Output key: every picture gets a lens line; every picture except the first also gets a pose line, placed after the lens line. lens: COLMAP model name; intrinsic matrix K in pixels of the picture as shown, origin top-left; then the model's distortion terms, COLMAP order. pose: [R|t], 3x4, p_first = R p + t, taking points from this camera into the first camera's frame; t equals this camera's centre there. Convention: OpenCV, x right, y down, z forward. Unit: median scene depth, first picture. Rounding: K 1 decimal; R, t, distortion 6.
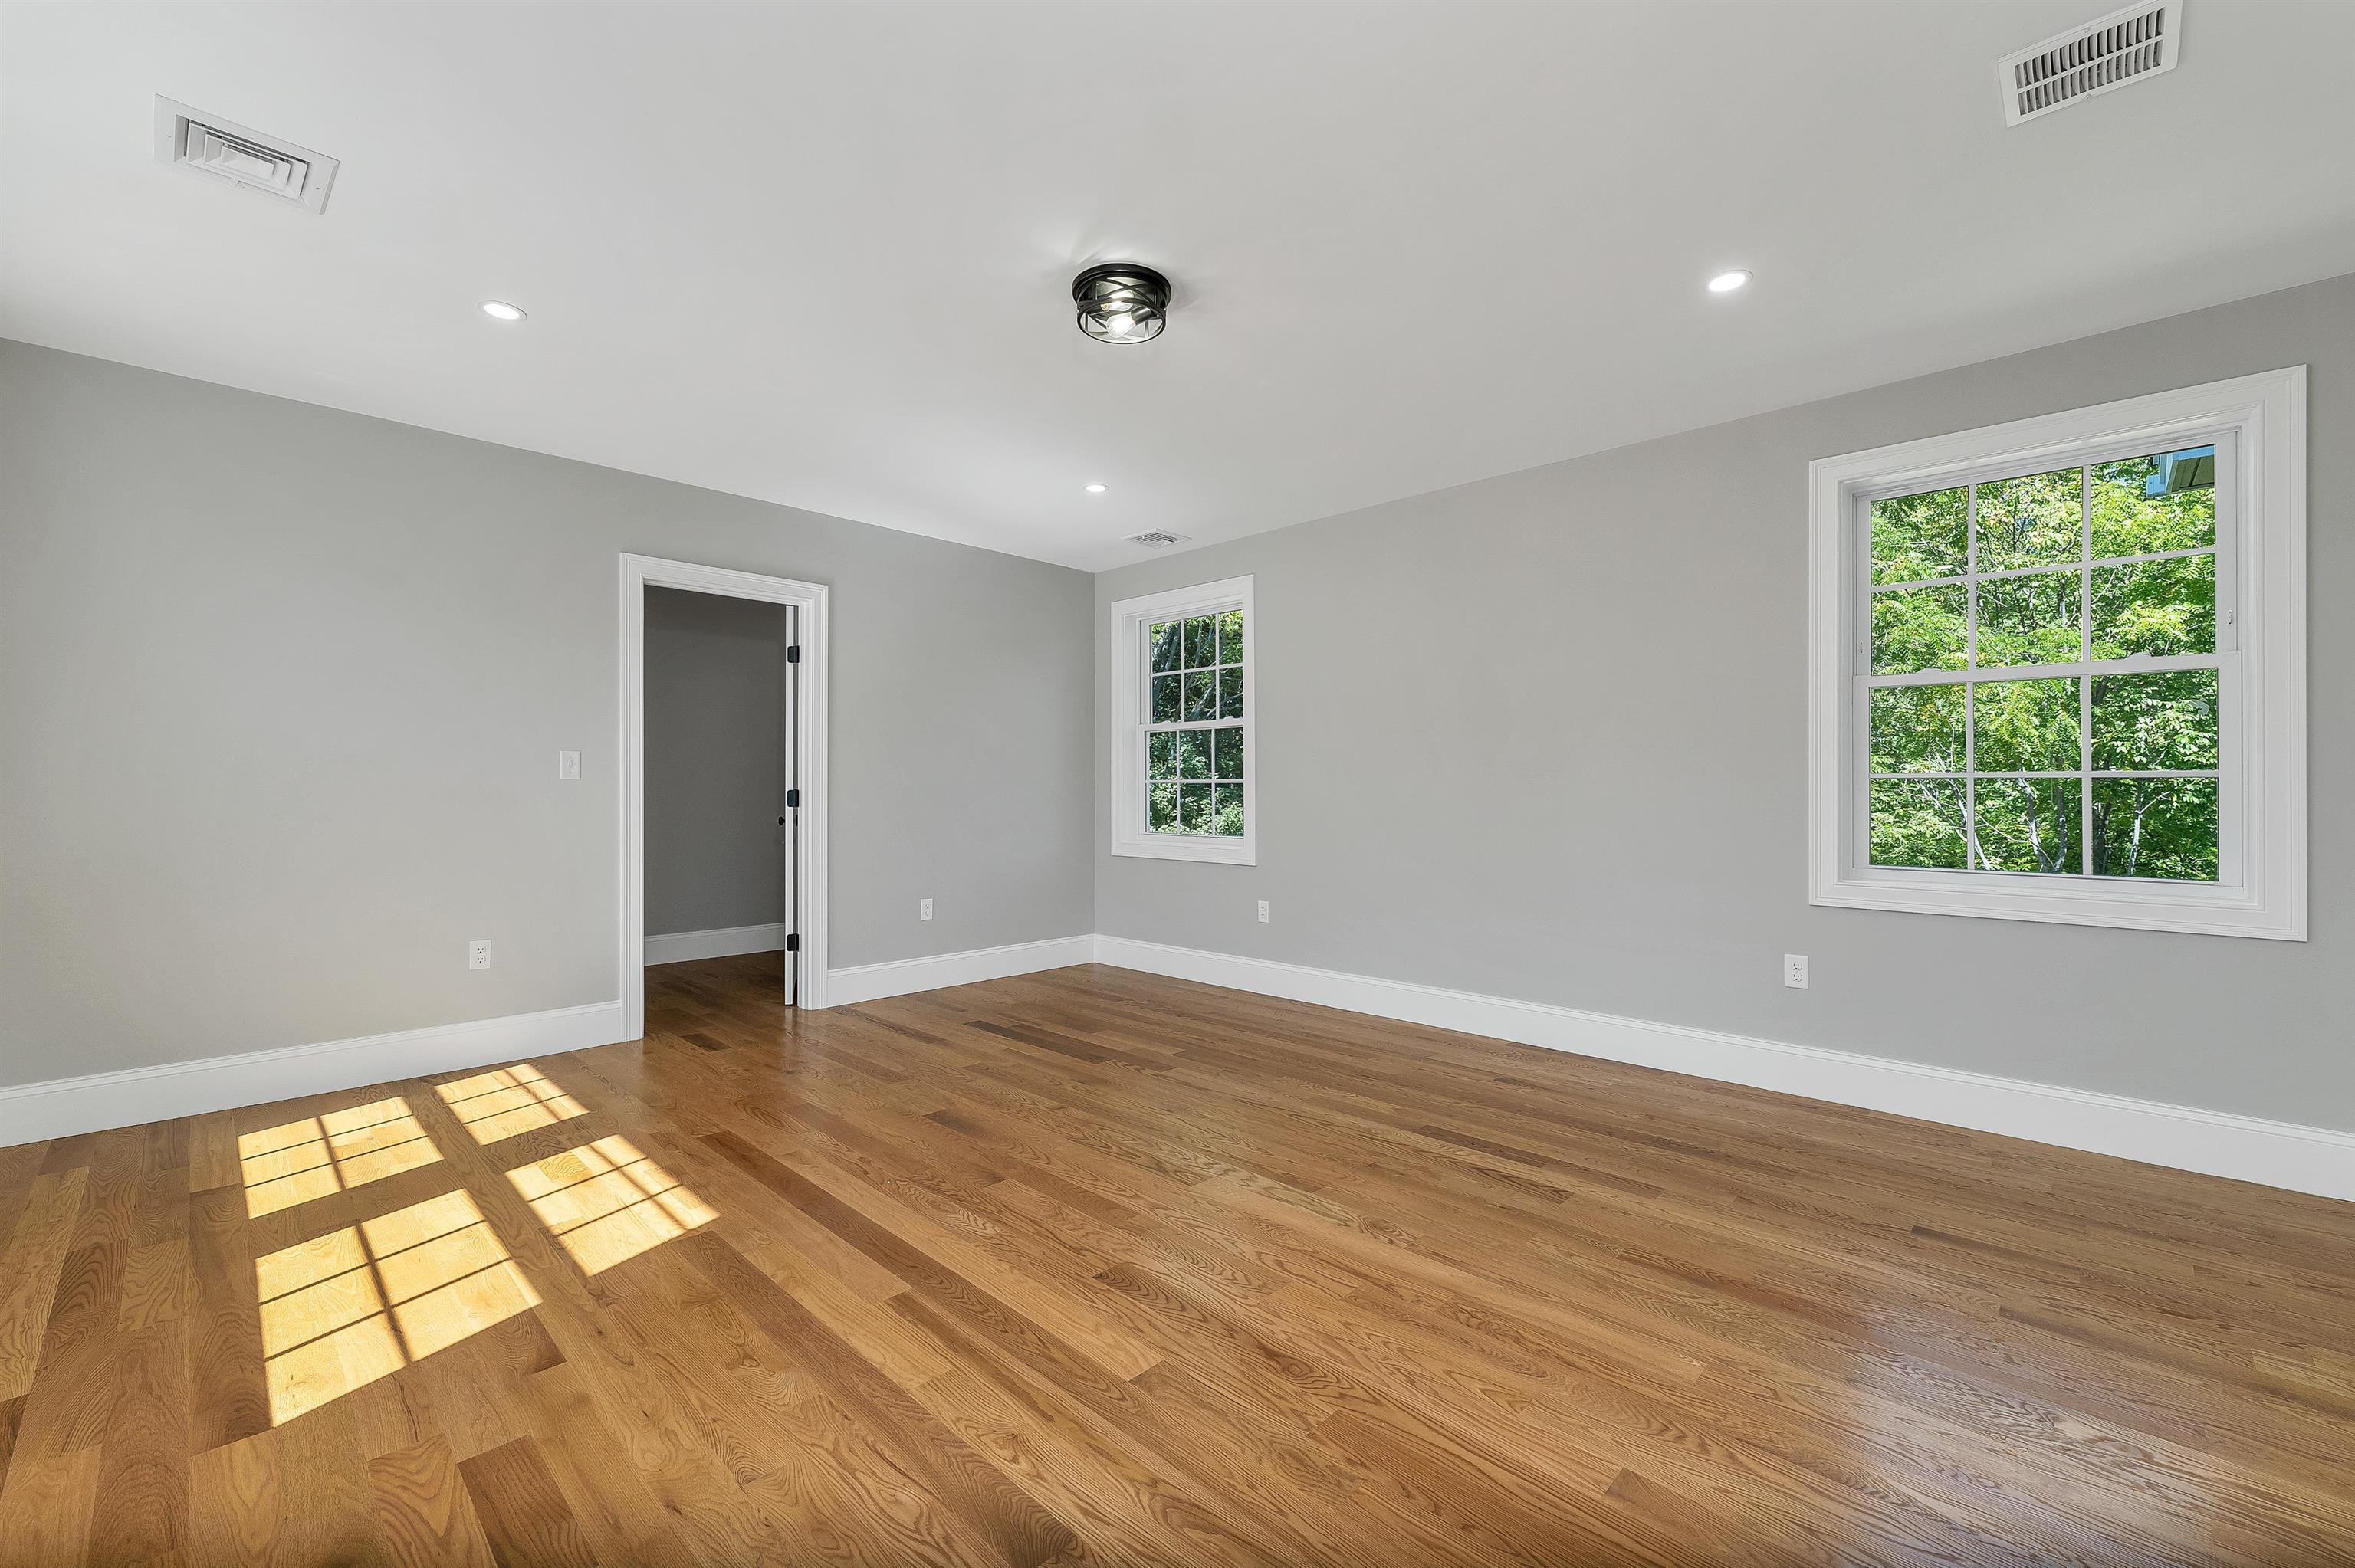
lens RADIAL K [[956.3, 0, 1165.6], [0, 956.3, 791.9], [0, 0, 1]] dist [-0.002932, -0.000084]
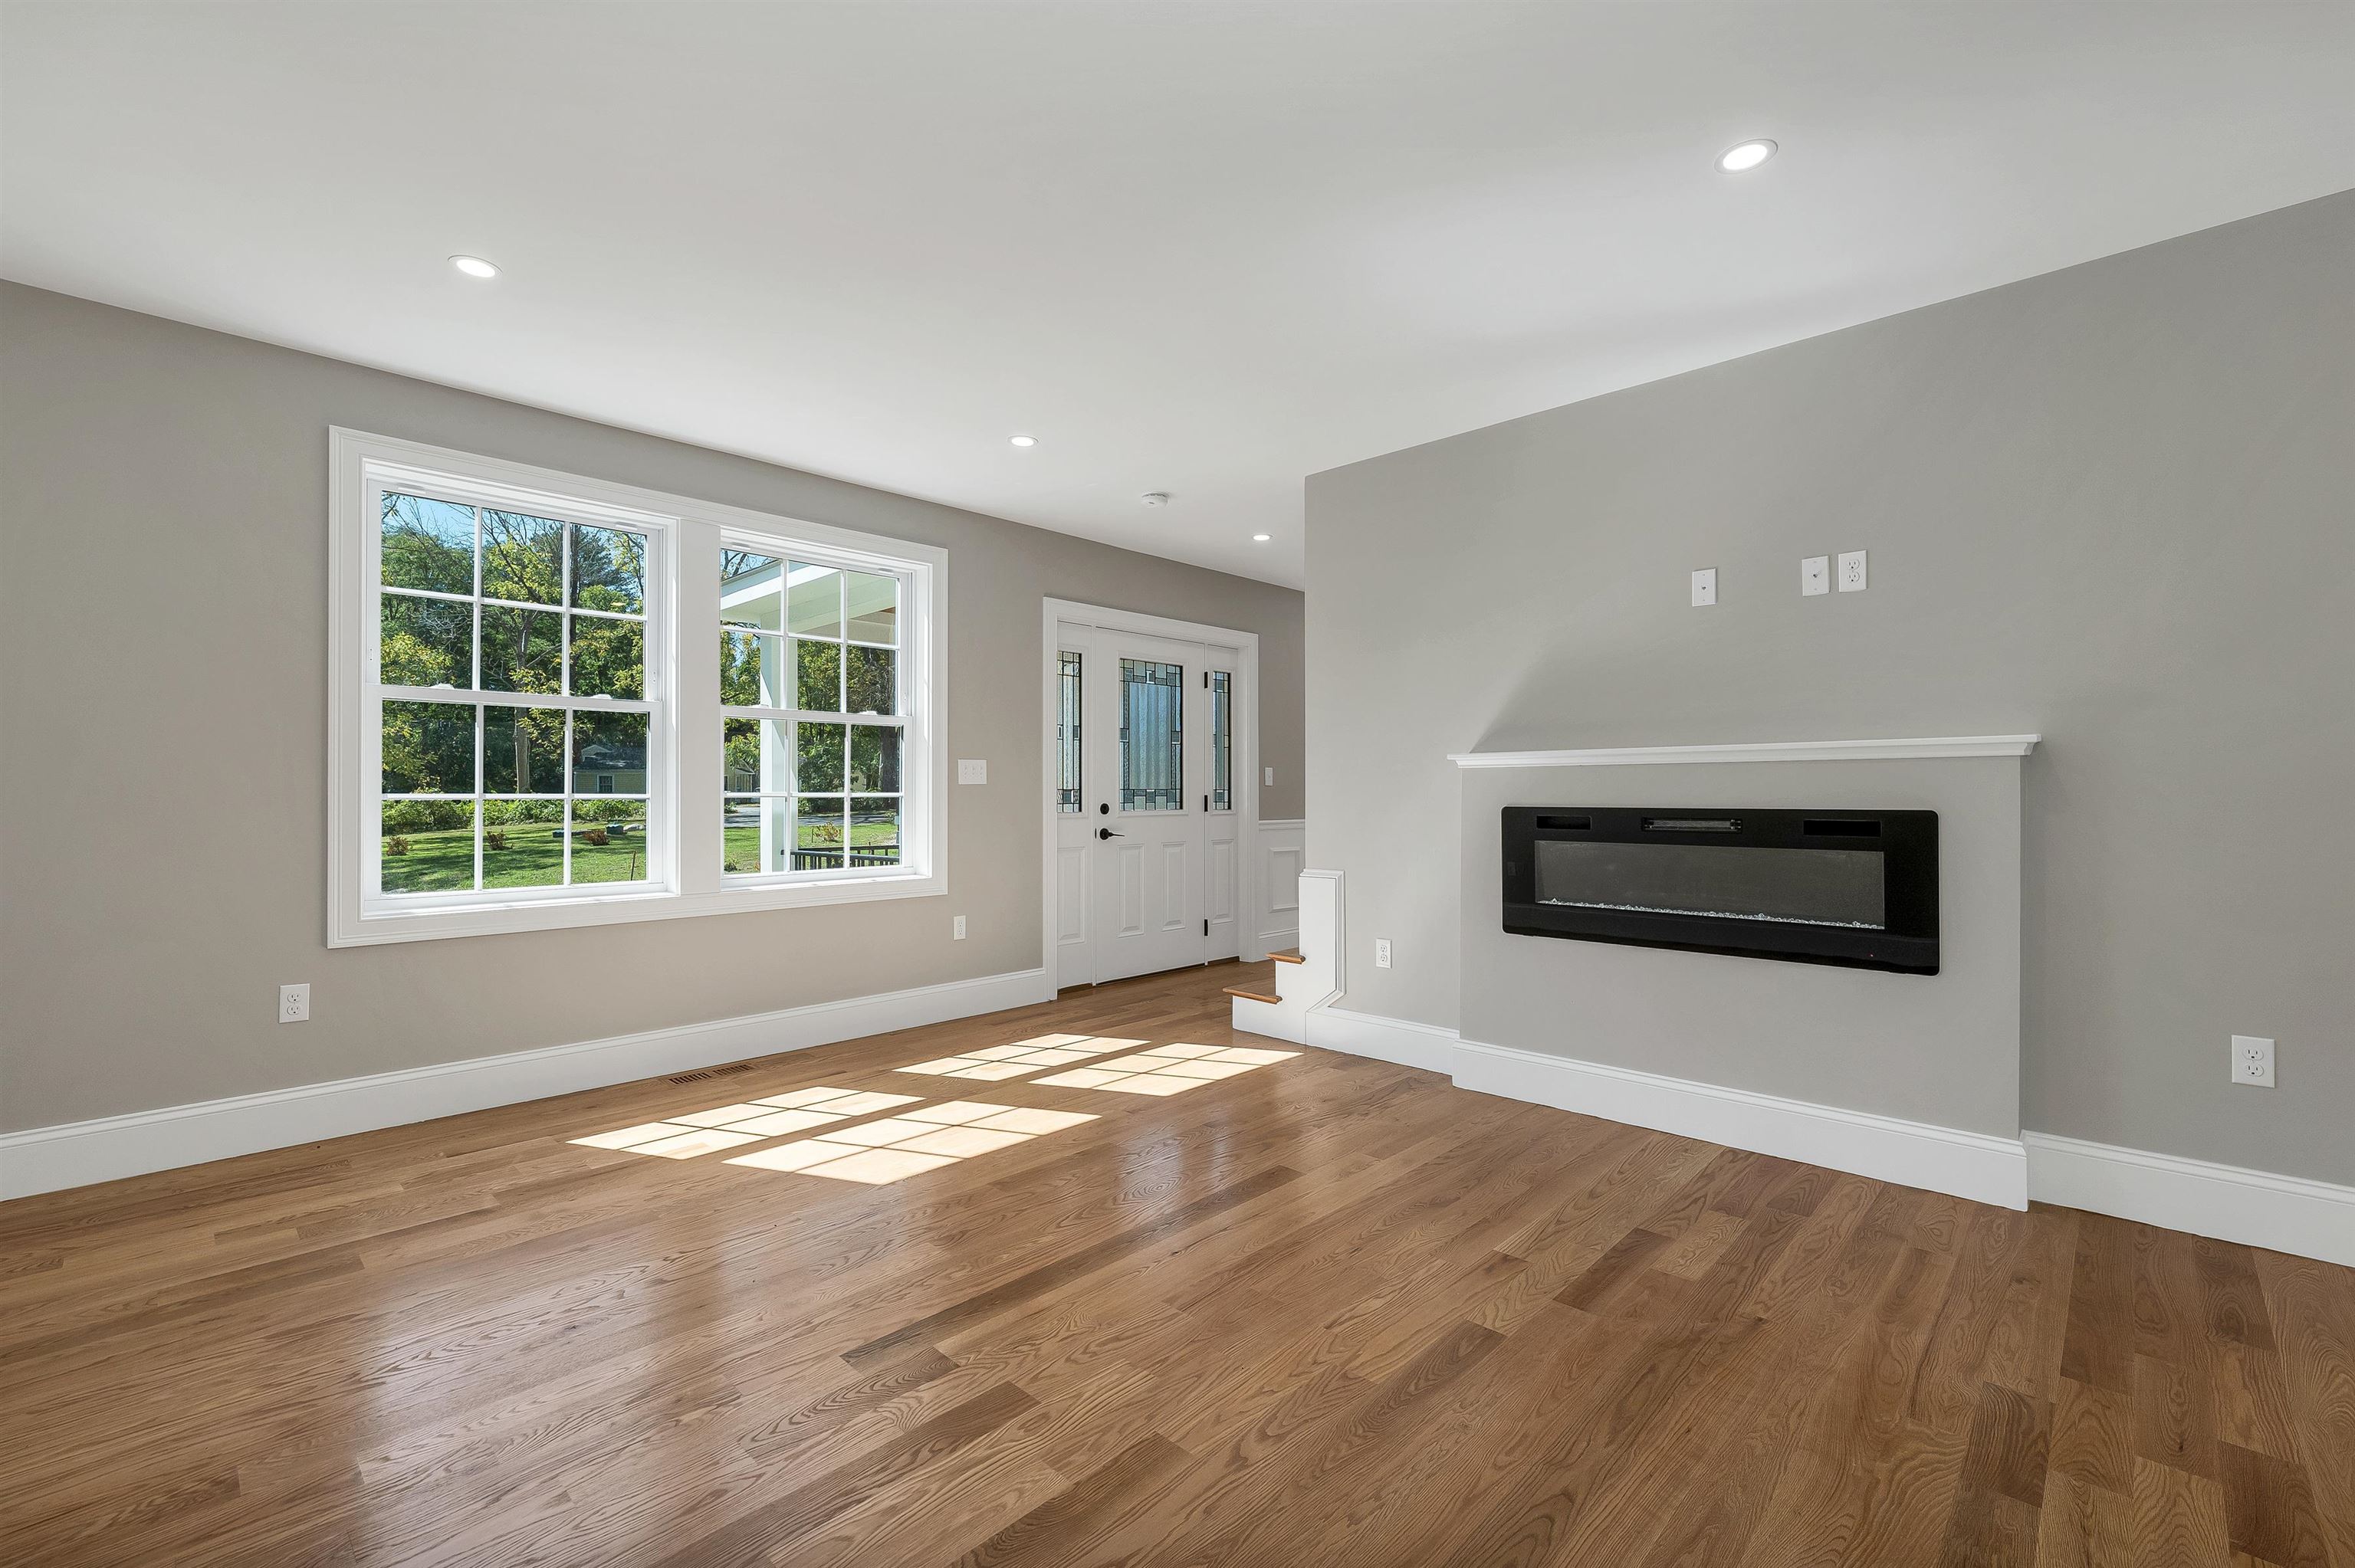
lens RADIAL K [[995.7, 0, 1192.8], [0, 995.7, 777.3], [0, 0, 1]] dist [-0.001262, -0.000052]
pose [[0.027171, -0.019826, -0.999434, 0.597059], [0.000483, 0.999803, -0.019820, 0.002911], [0.999631, 0.000056, 0.027175, 1.226443]]
